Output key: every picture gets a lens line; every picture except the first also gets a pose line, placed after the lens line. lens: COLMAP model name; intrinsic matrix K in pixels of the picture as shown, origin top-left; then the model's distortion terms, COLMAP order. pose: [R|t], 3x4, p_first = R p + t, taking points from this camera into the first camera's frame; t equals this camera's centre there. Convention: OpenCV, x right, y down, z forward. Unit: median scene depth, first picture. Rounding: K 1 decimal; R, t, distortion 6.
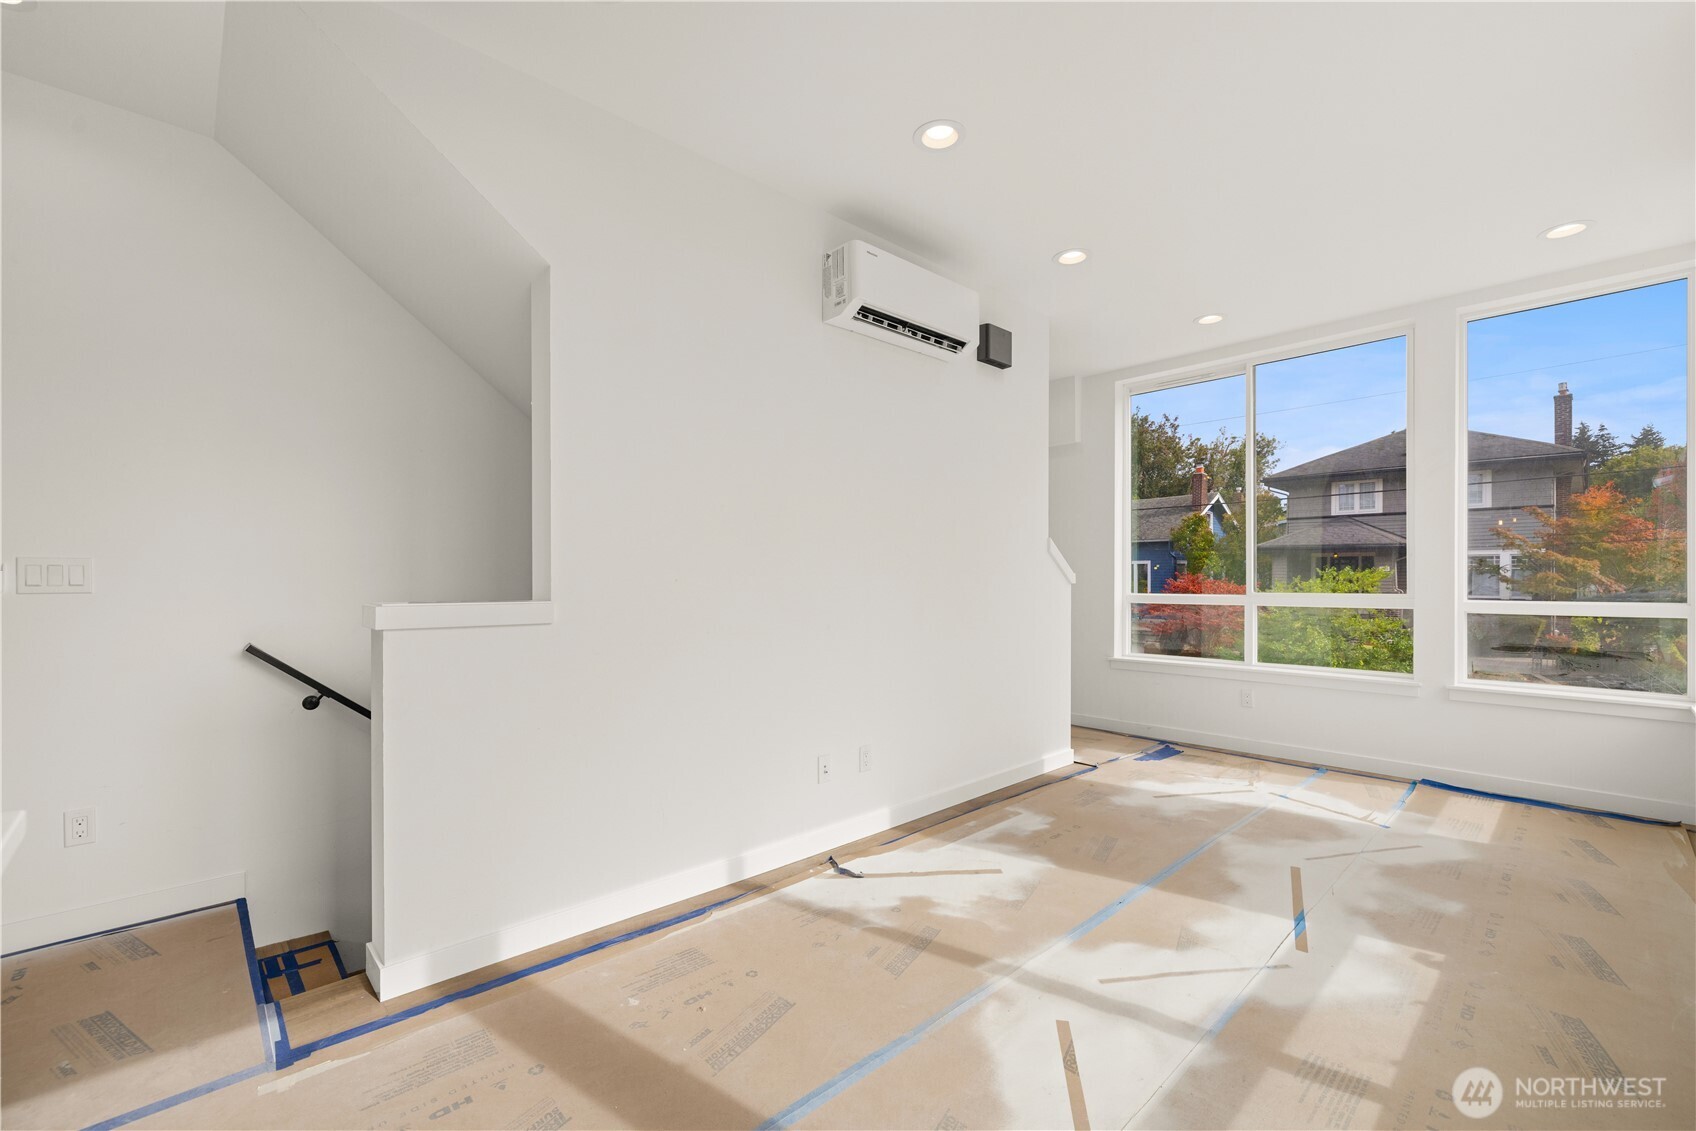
lens RADIAL K [[714.7, 0, 848.5], [0, 714.7, 585.7], [0, 0, 1]] dist [0.000375, 0.000304]
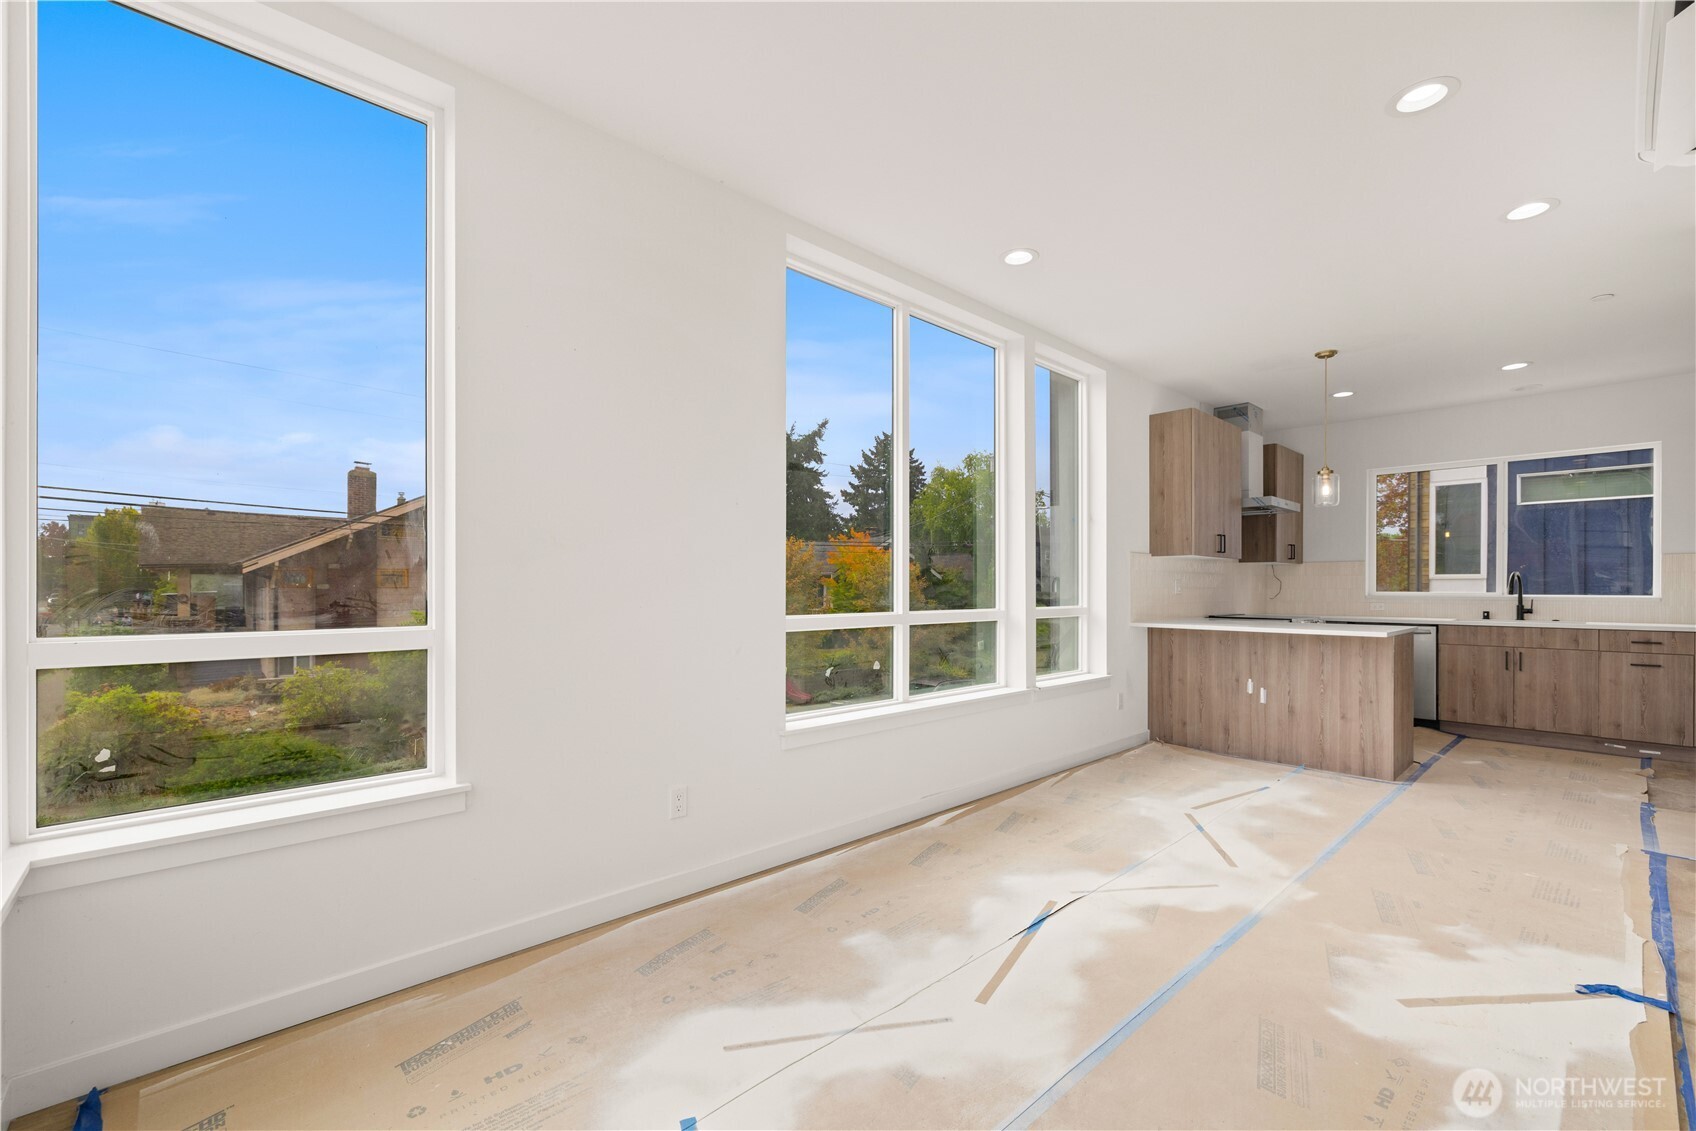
lens RADIAL K [[715.7, 0, 849.7], [0, 715.7, 589.4], [0, 0, 1]] dist [0.000514, 0.000014]
pose [[-0.999979, -0.000041, 0.006448, 0.570438], [0.000031, 0.999938, 0.011127, -0.011688], [-0.006448, 0.011127, -0.999917, 1.291677]]
